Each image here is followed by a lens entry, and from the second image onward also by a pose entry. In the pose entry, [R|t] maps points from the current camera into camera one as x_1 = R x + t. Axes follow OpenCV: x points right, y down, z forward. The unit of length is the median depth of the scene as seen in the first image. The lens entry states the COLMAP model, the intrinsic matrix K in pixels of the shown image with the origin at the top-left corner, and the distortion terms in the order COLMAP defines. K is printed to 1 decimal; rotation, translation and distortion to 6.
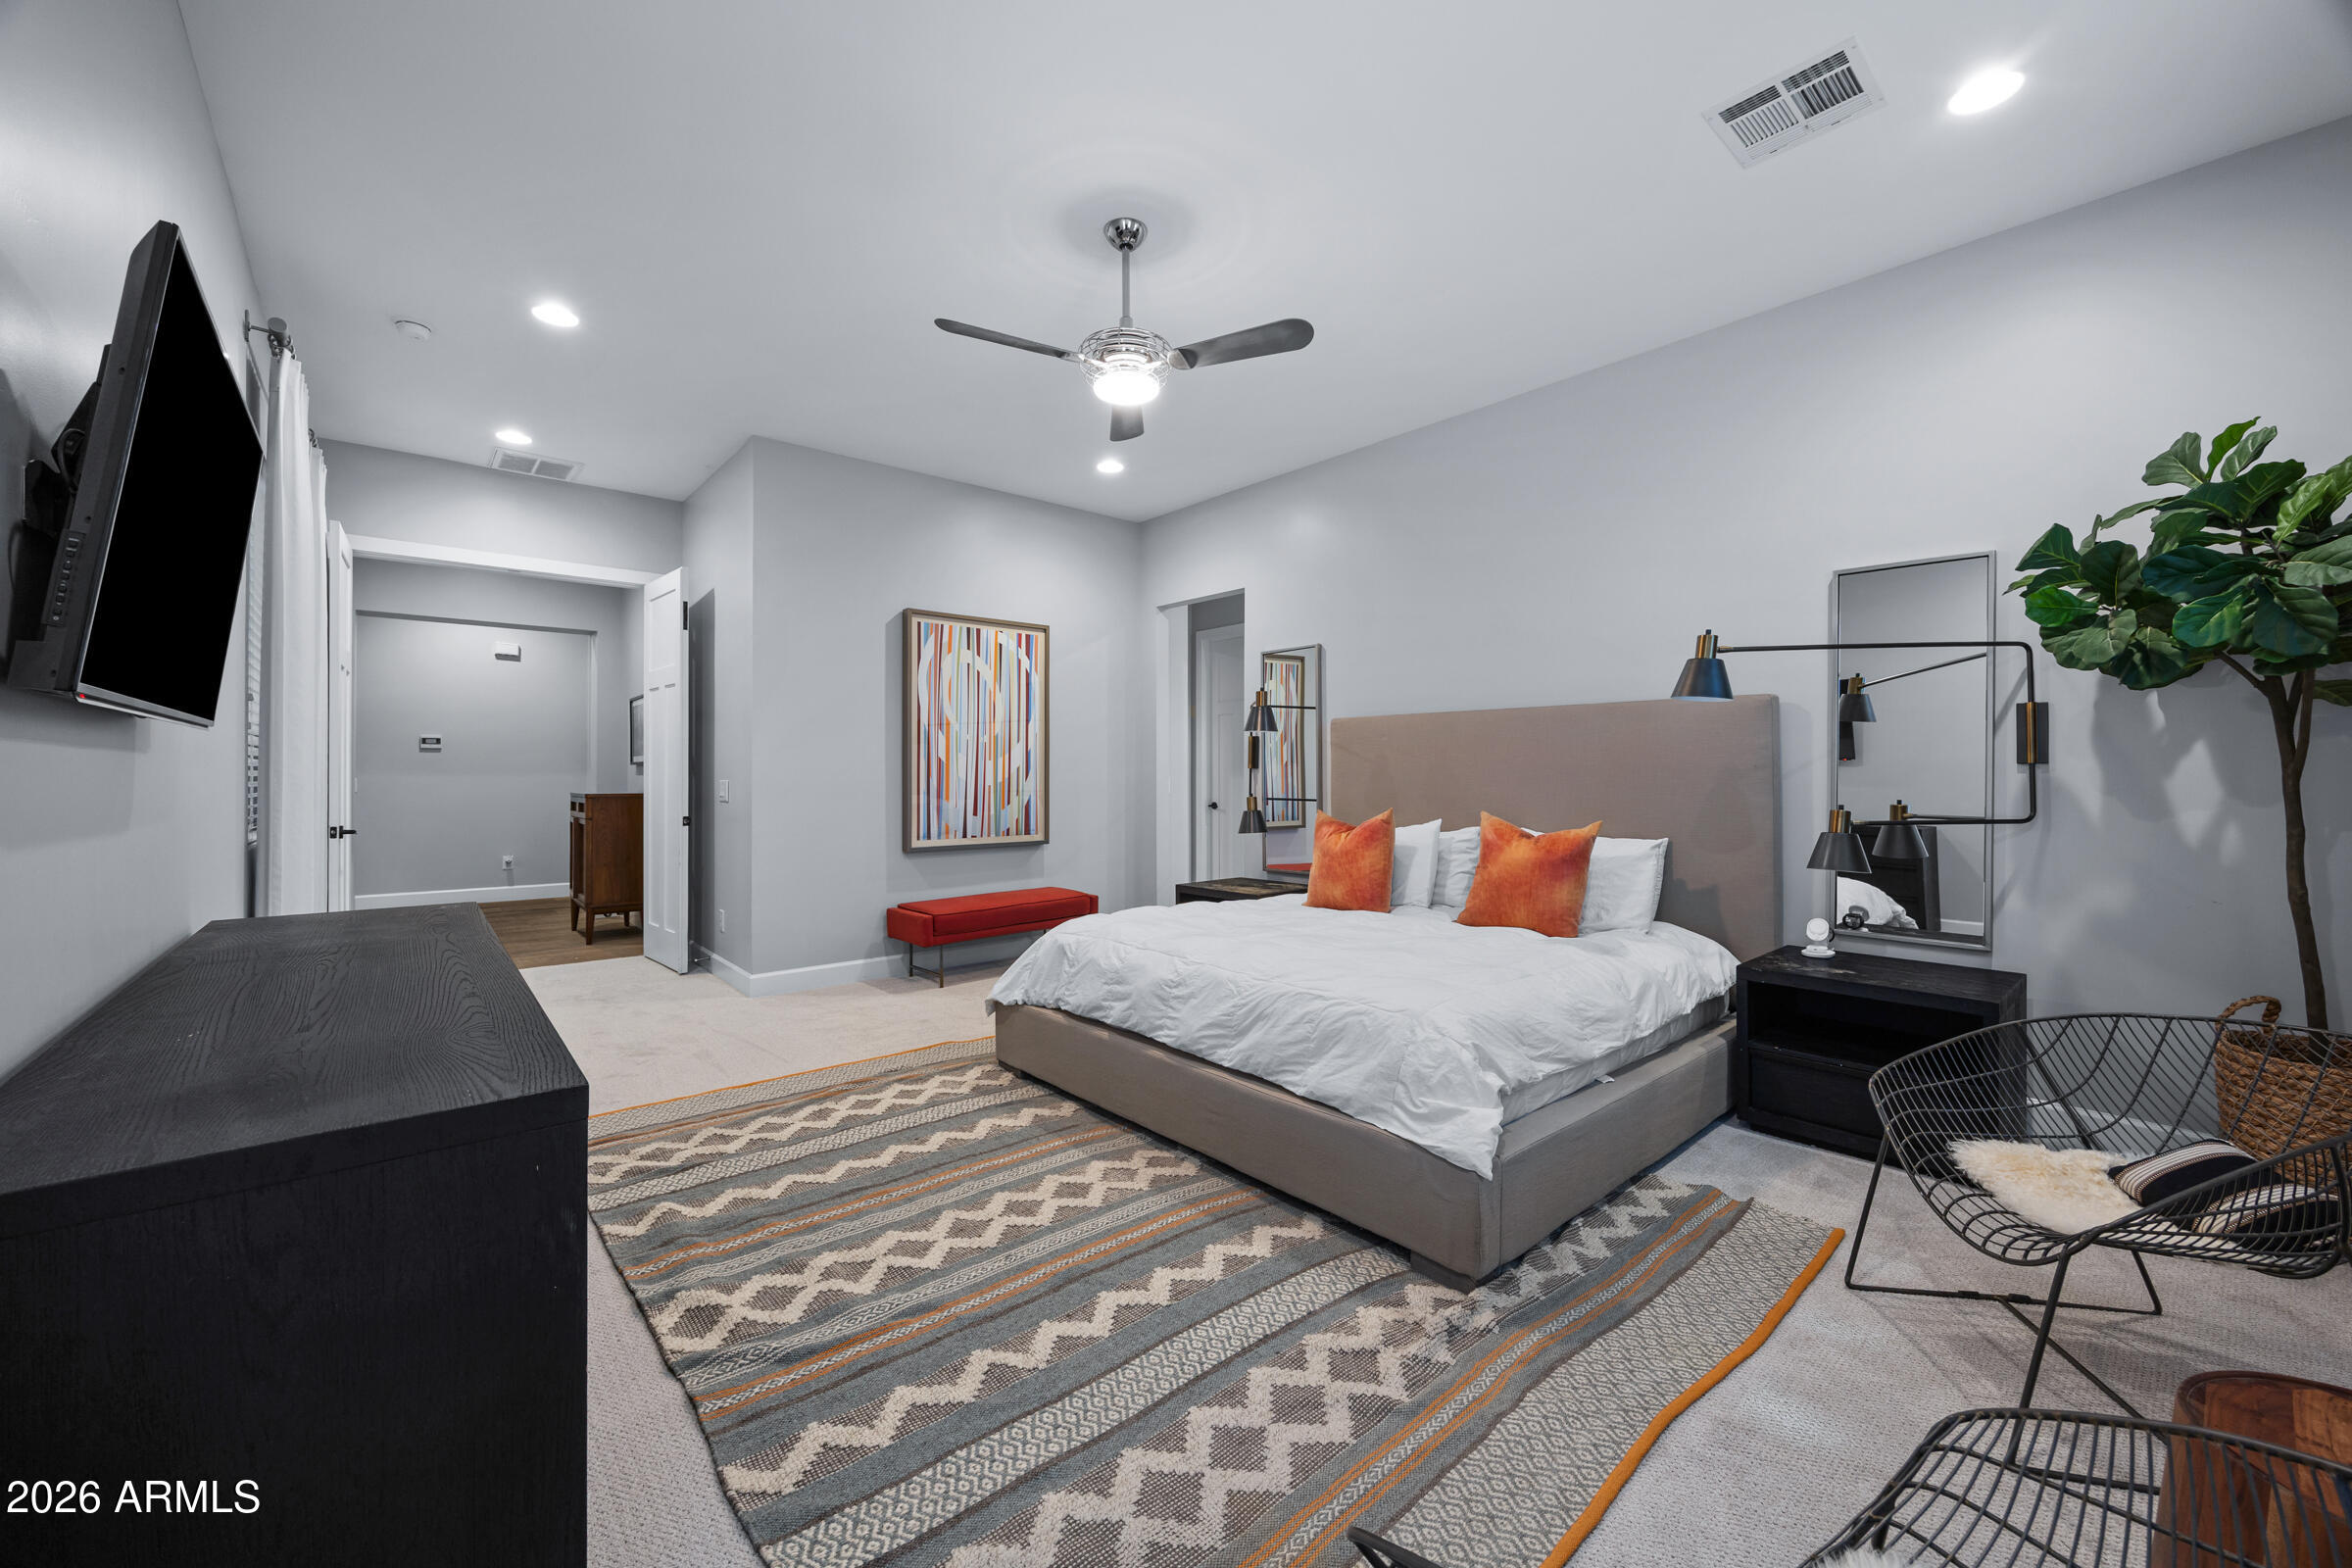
lens RADIAL K [[898.3, 0, 1176.0], [0, 898.3, 784.0], [0, 0, 1]] dist [0.000573, -0.000017]
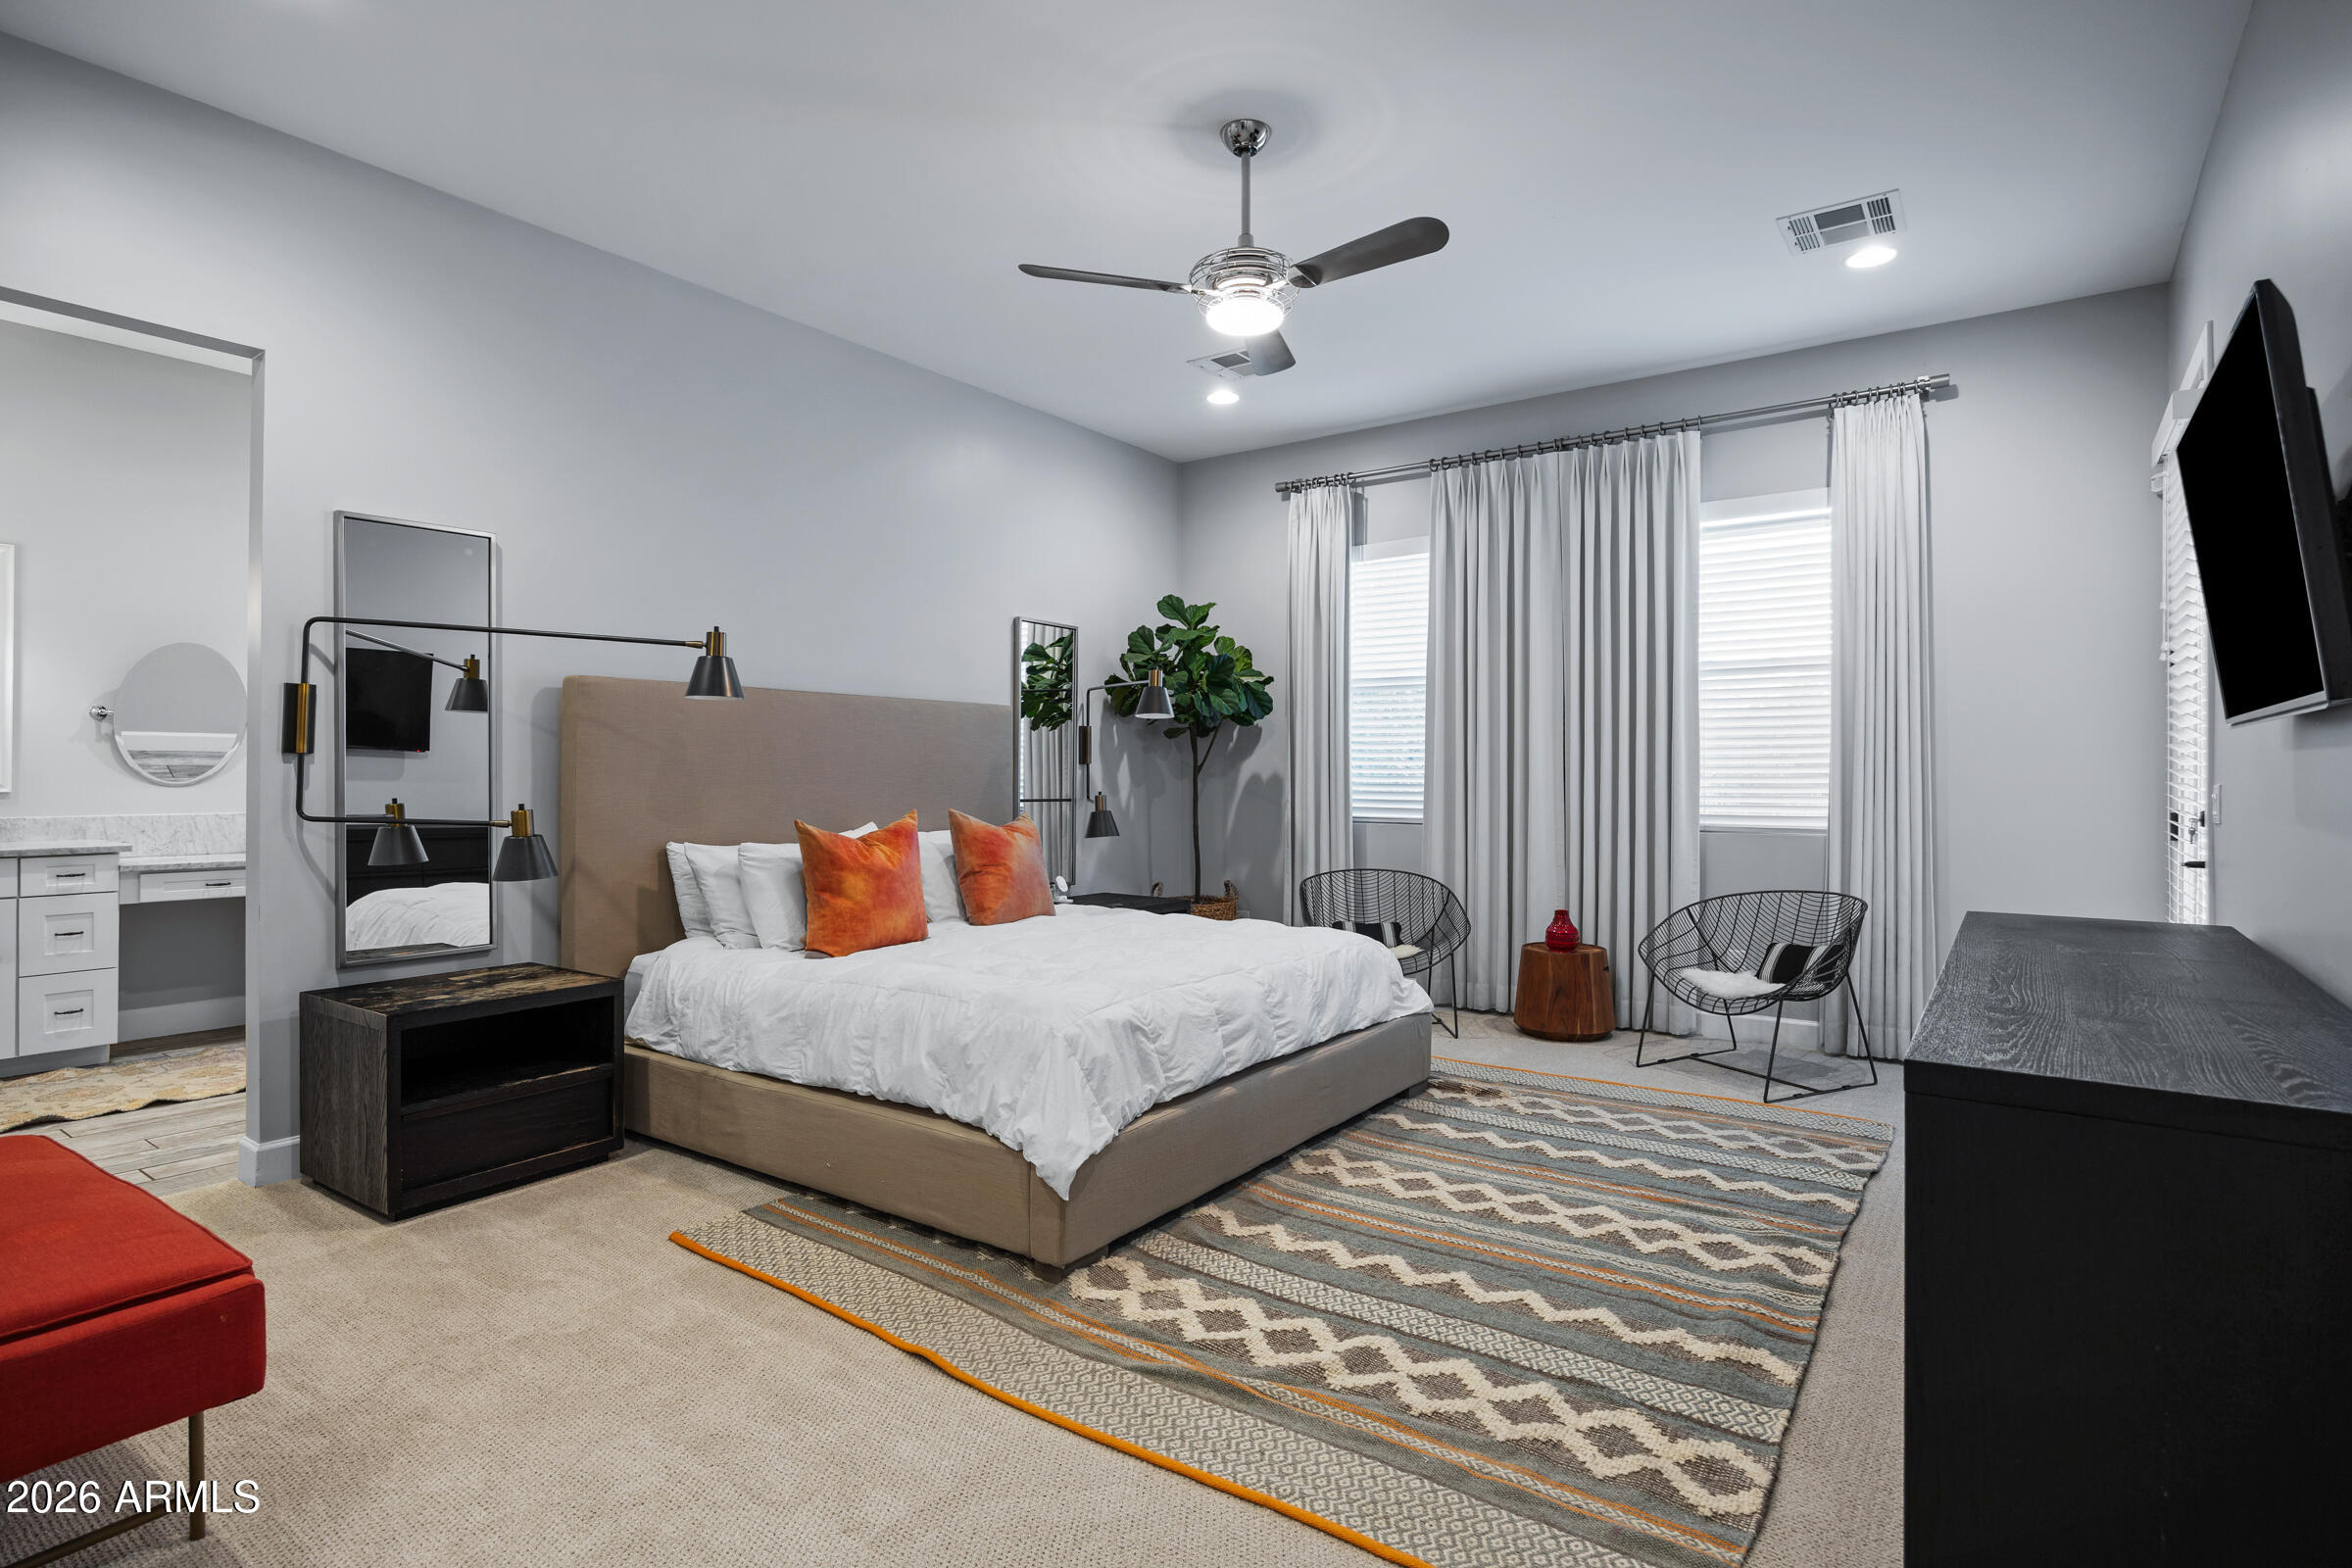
lens RADIAL K [[1180.4, 0, 1176.0], [0, 1180.4, 784.0], [0, 0, 1]] dist [0.001222, 0.000338]
pose [[-0.235376, -0.008796, 0.971865, -1.202827], [0.003176, 0.999947, 0.009820, -0.006783], [-0.971899, 0.005398, -0.235335, 1.420161]]
